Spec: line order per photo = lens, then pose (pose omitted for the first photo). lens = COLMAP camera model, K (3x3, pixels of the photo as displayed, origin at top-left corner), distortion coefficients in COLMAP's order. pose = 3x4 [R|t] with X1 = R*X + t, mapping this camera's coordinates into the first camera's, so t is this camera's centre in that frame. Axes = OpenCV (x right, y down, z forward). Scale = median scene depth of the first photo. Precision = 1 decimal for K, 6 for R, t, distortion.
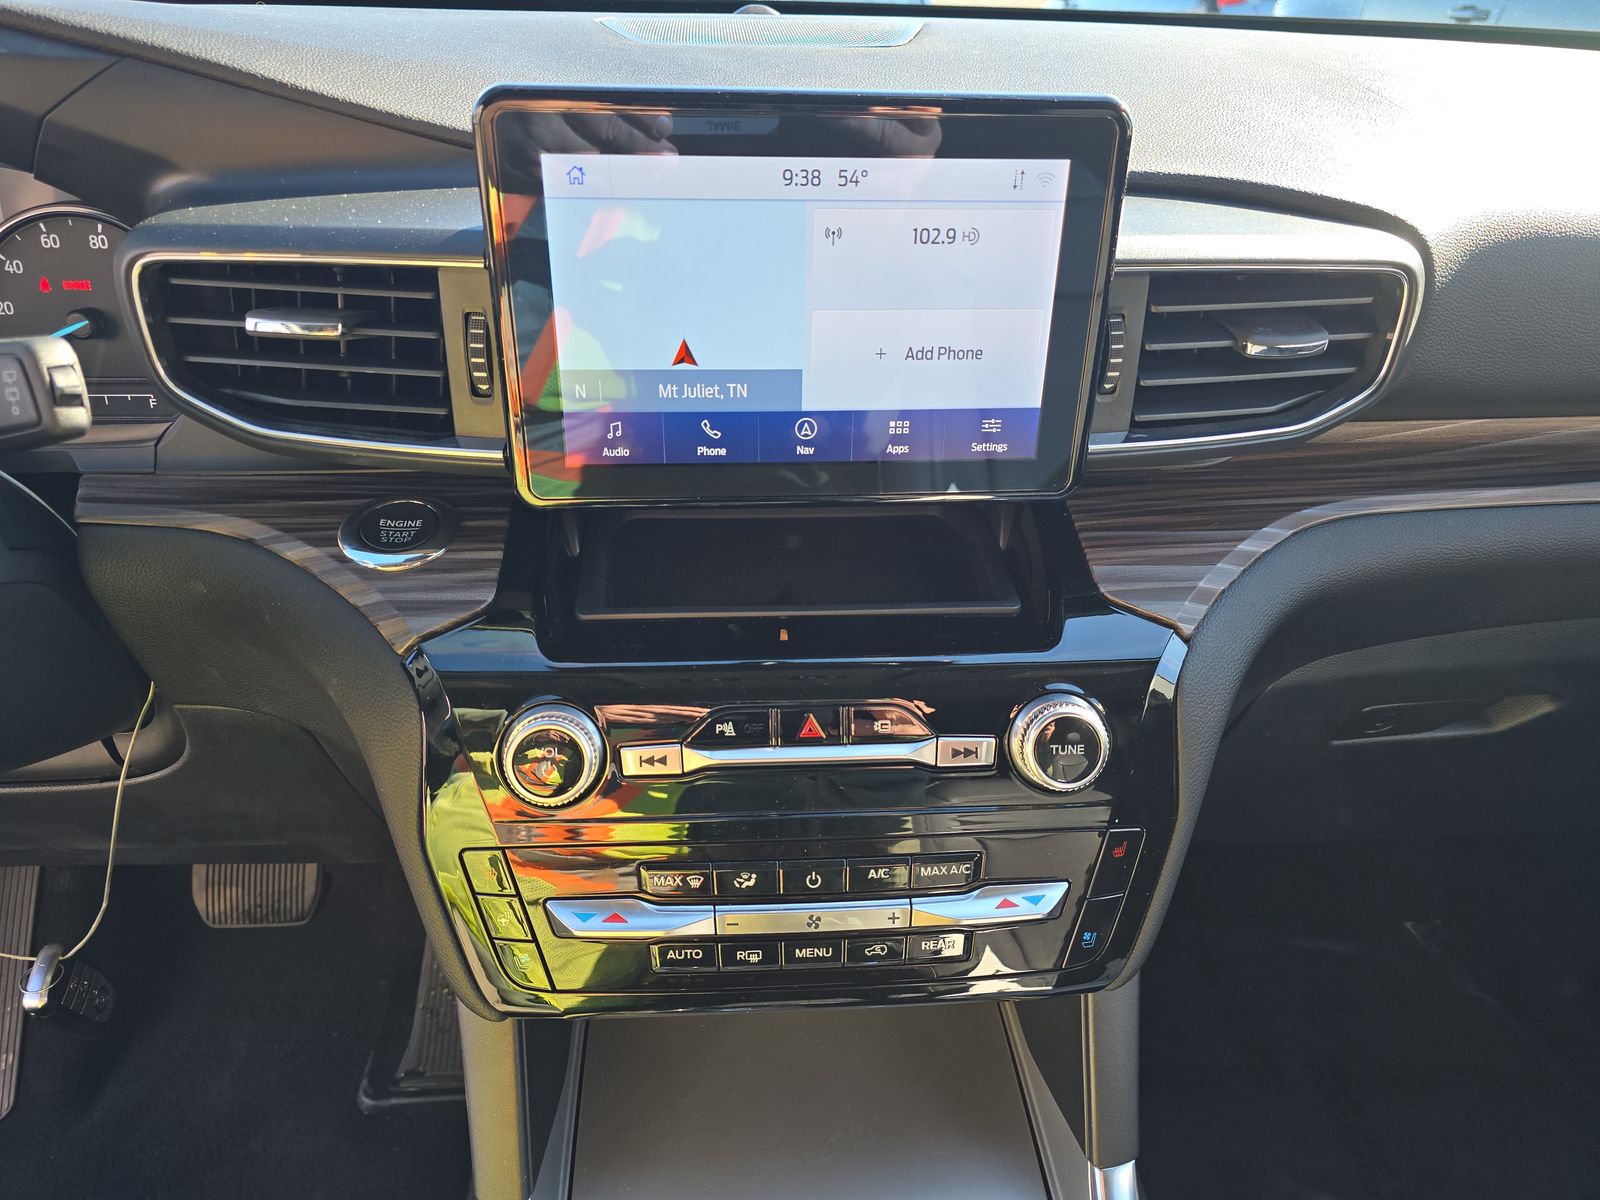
lens RADIAL K [[883.4, 0, 800.0], [0, 883.4, 600.0], [0, 0, 1]] dist [0.005113, 0.001322]
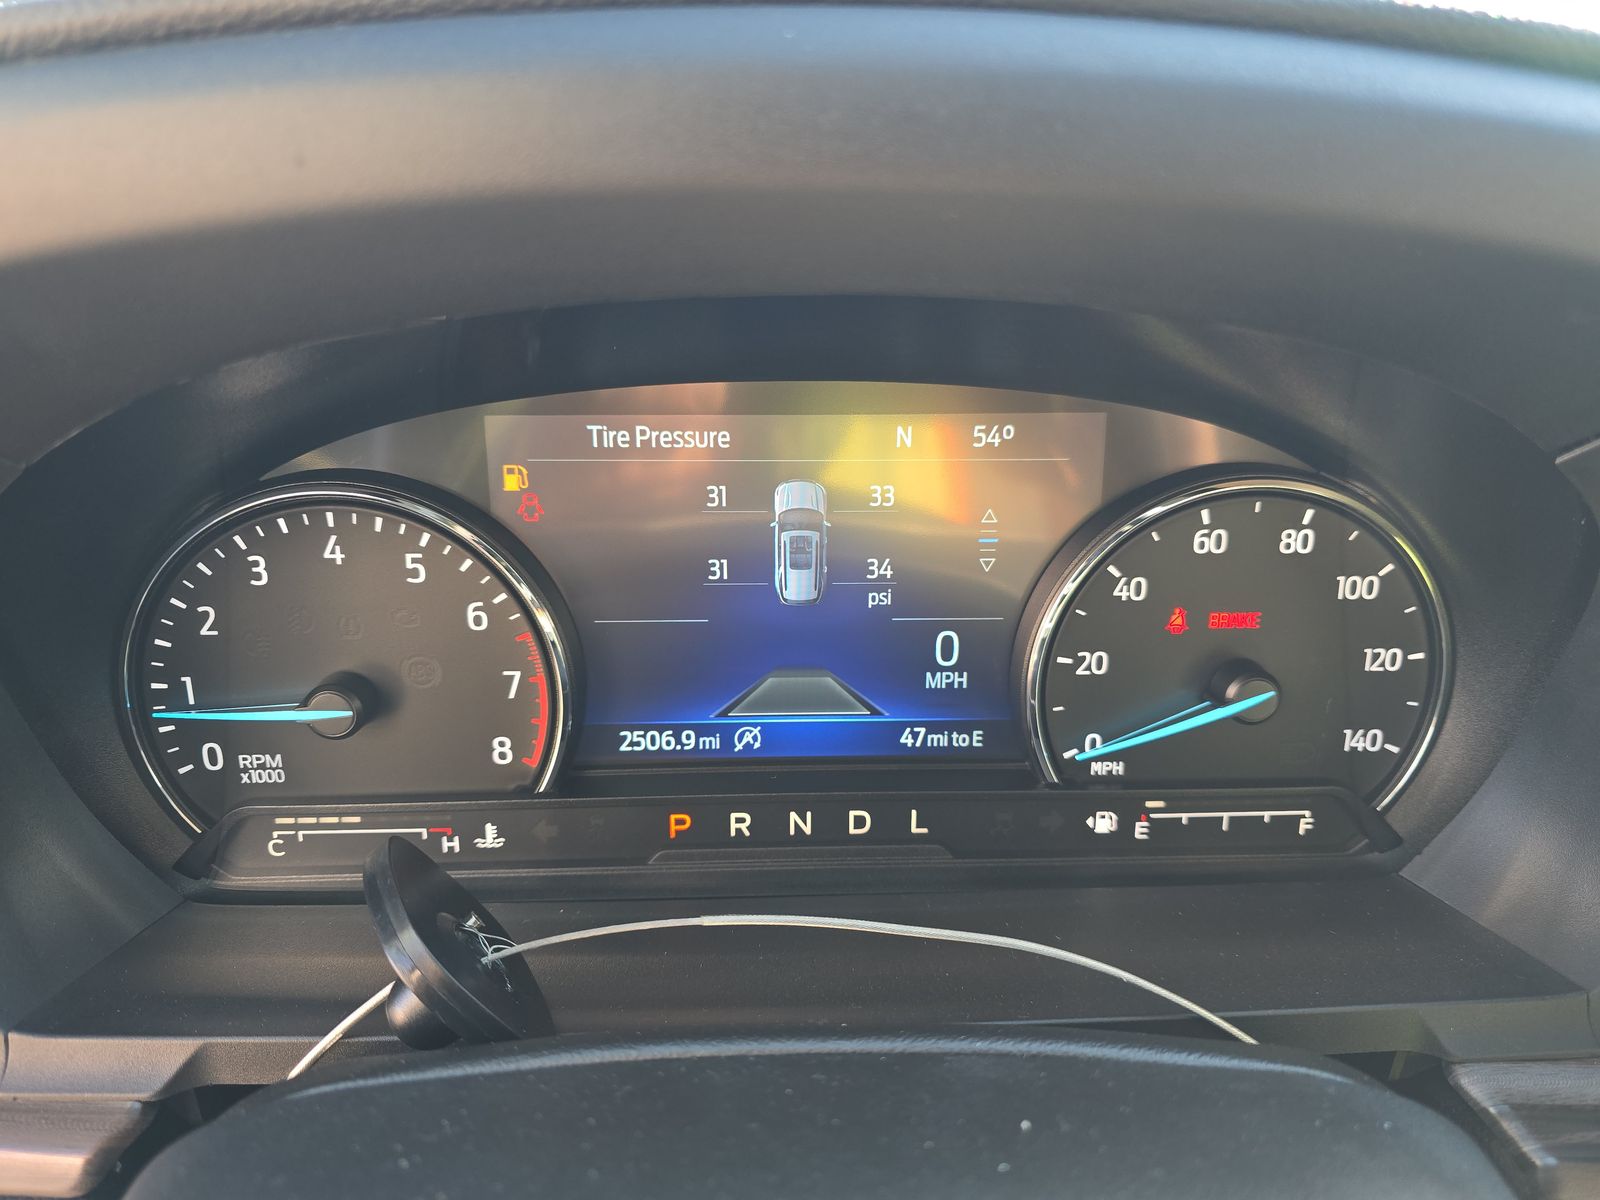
lens RADIAL K [[924.5, 0, 800.0], [0, 924.5, 600.0], [0, 0, 1]] dist [0.001270, -0.063928]
pose [[0.997463, 0.002826, -0.071135, -1.043709], [-0.013836, 0.987854, -0.154767, -0.284899], [0.069834, 0.155358, 0.985387, 0.463029]]
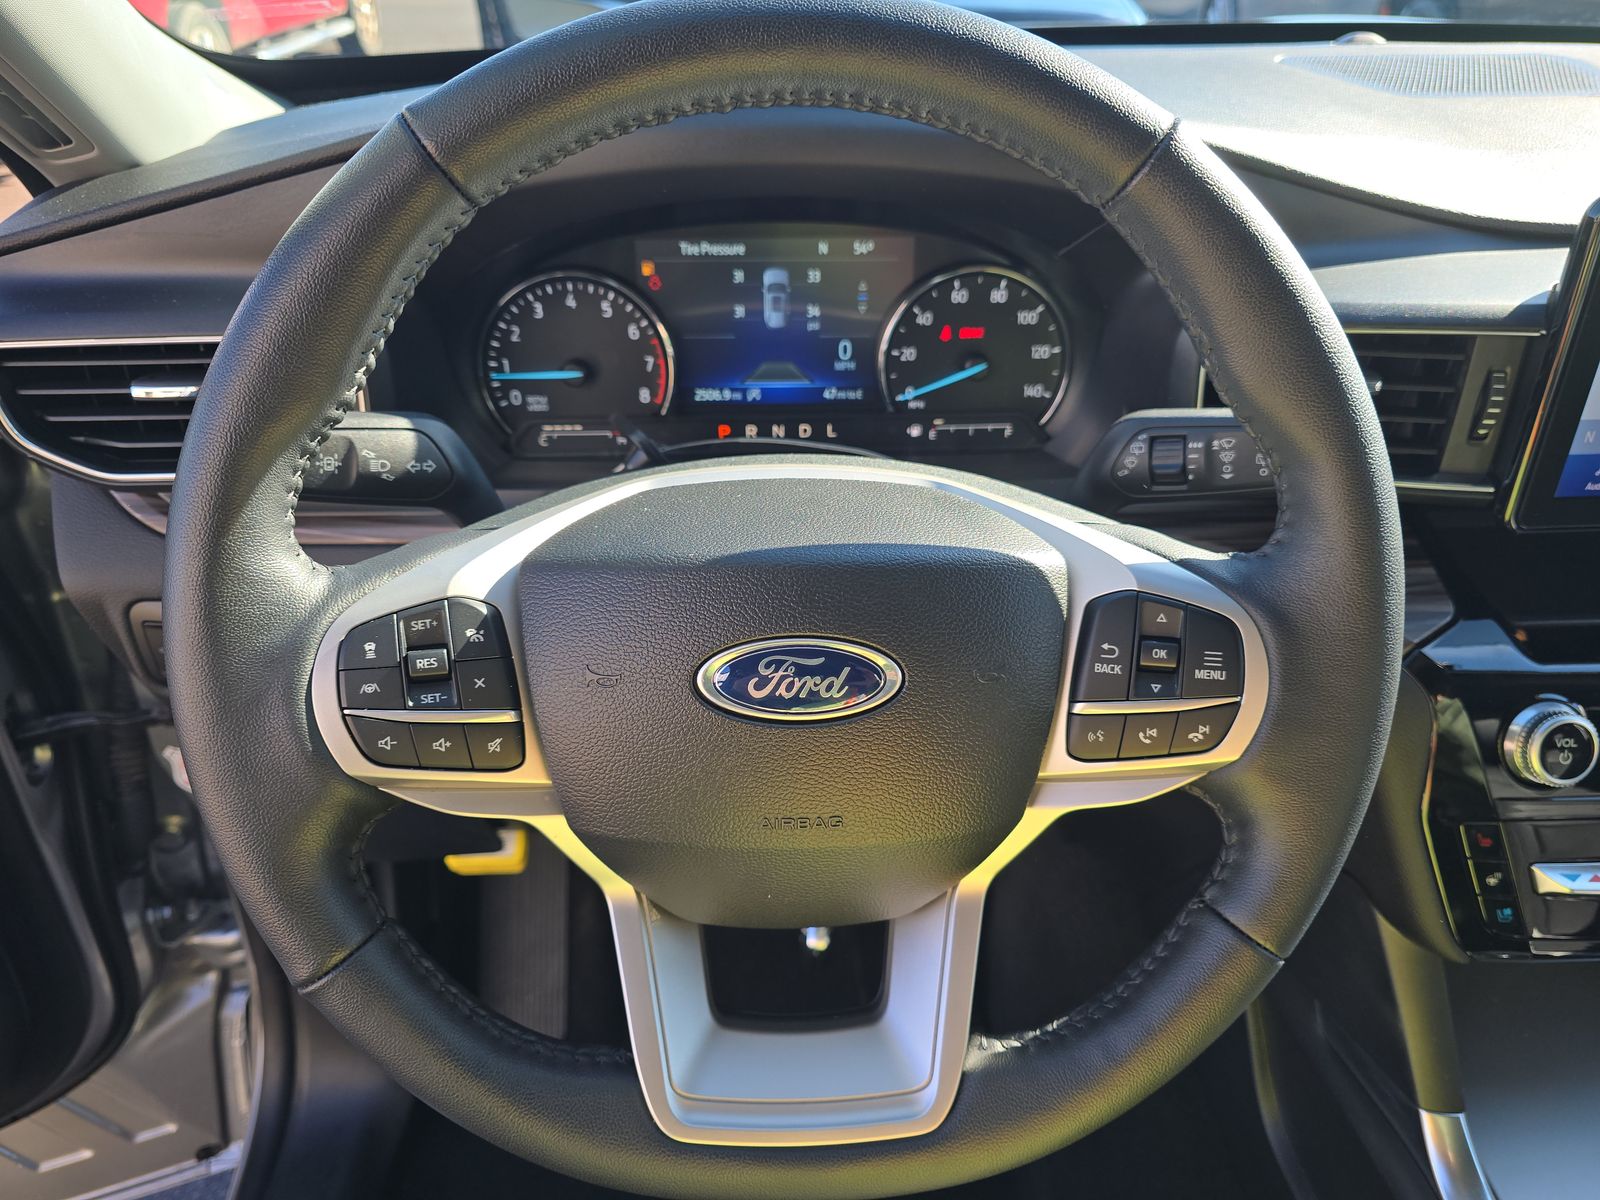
lens RADIAL K [[924.5, 0, 800.0], [0, 924.5, 600.0], [0, 0, 1]] dist [0.001270, -0.063928]
pose [[0.997687, 0.008154, -0.067484, -0.967163], [-0.008011, 0.999965, 0.002396, -0.011383], [0.067501, -0.001849, 0.997717, -0.209280]]
